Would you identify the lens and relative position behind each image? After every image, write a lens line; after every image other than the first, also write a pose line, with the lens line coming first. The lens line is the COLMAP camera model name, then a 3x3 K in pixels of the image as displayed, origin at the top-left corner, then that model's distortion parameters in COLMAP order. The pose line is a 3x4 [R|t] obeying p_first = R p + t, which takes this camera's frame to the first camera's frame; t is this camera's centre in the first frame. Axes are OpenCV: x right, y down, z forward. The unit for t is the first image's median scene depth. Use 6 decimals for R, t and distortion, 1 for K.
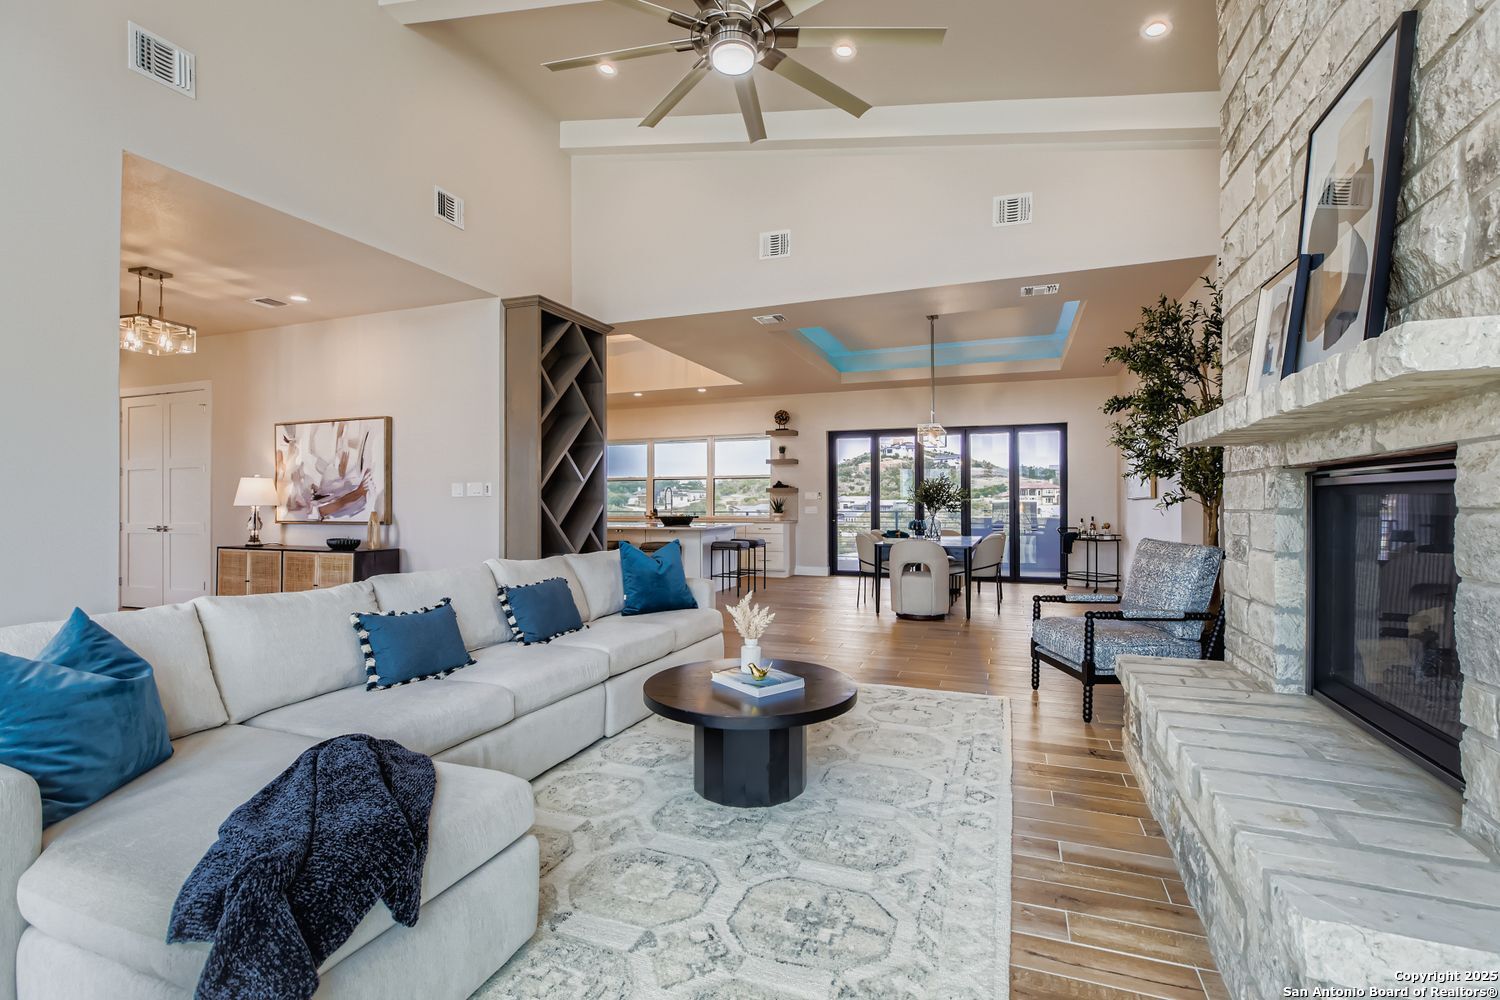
lens RADIAL K [[684.9, 0, 750.0], [0, 684.9, 500.0], [0, 0, 1]] dist [-0.004443, -0.000383]
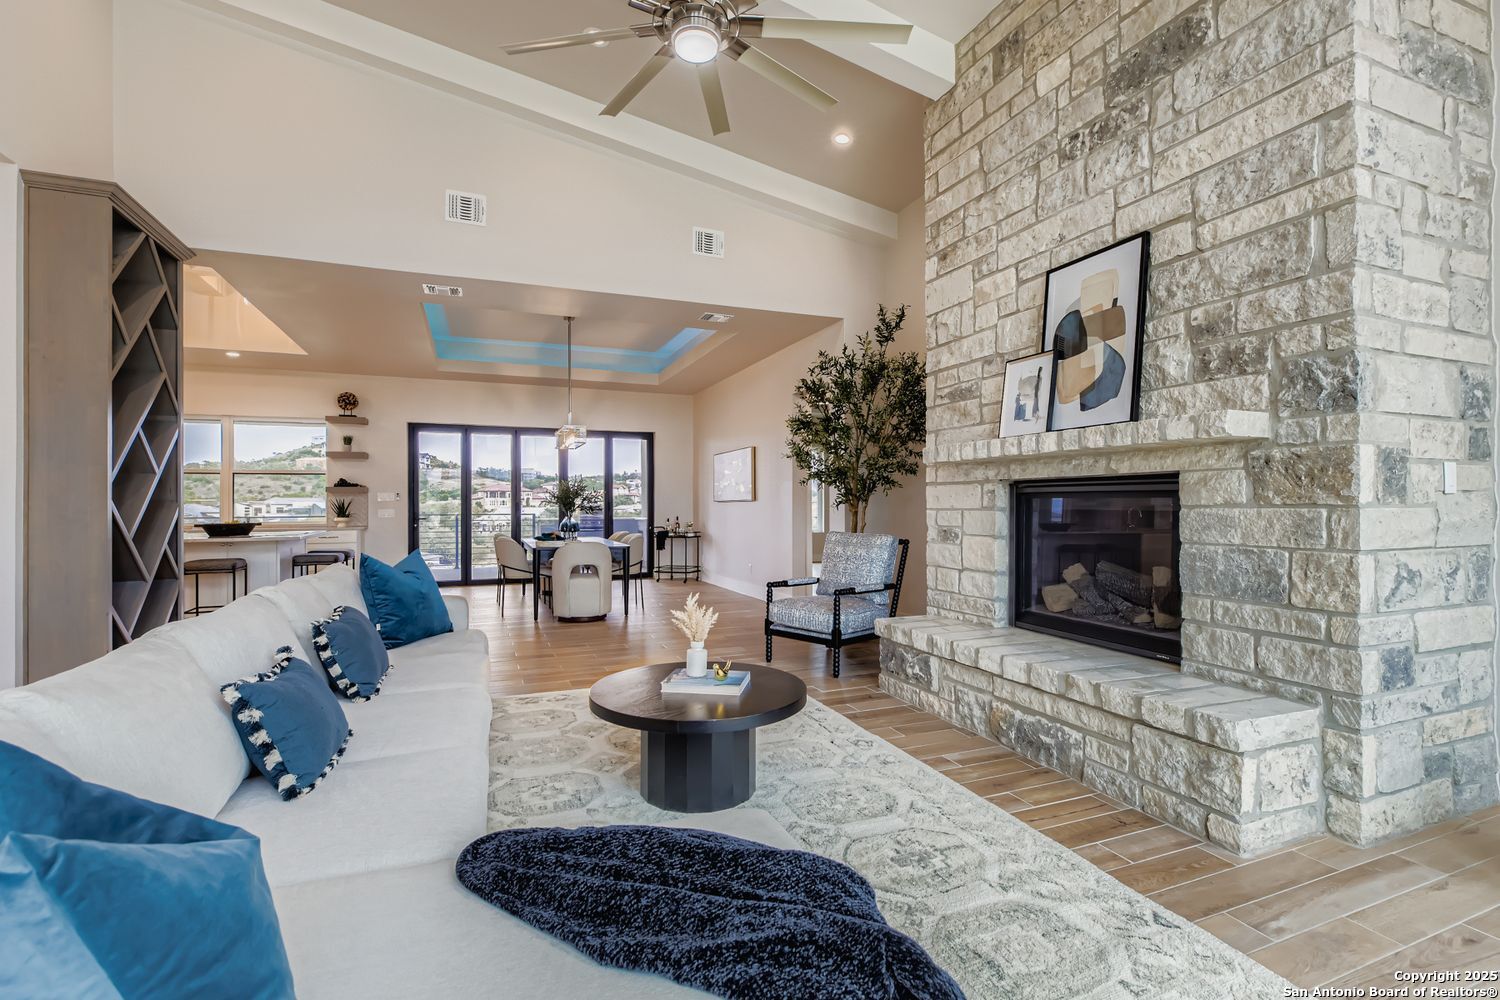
lens RADIAL K [[690.8, 0, 759.3], [0, 690.8, 505.8], [0, 0, 1]] dist [-0.002496, -0.000379]
pose [[0.726783, -0.001634, 0.686865, -0.411738], [-0.001499, 0.999991, 0.003964, 0.002337], [-0.686865, -0.003910, 0.726774, 0.146893]]
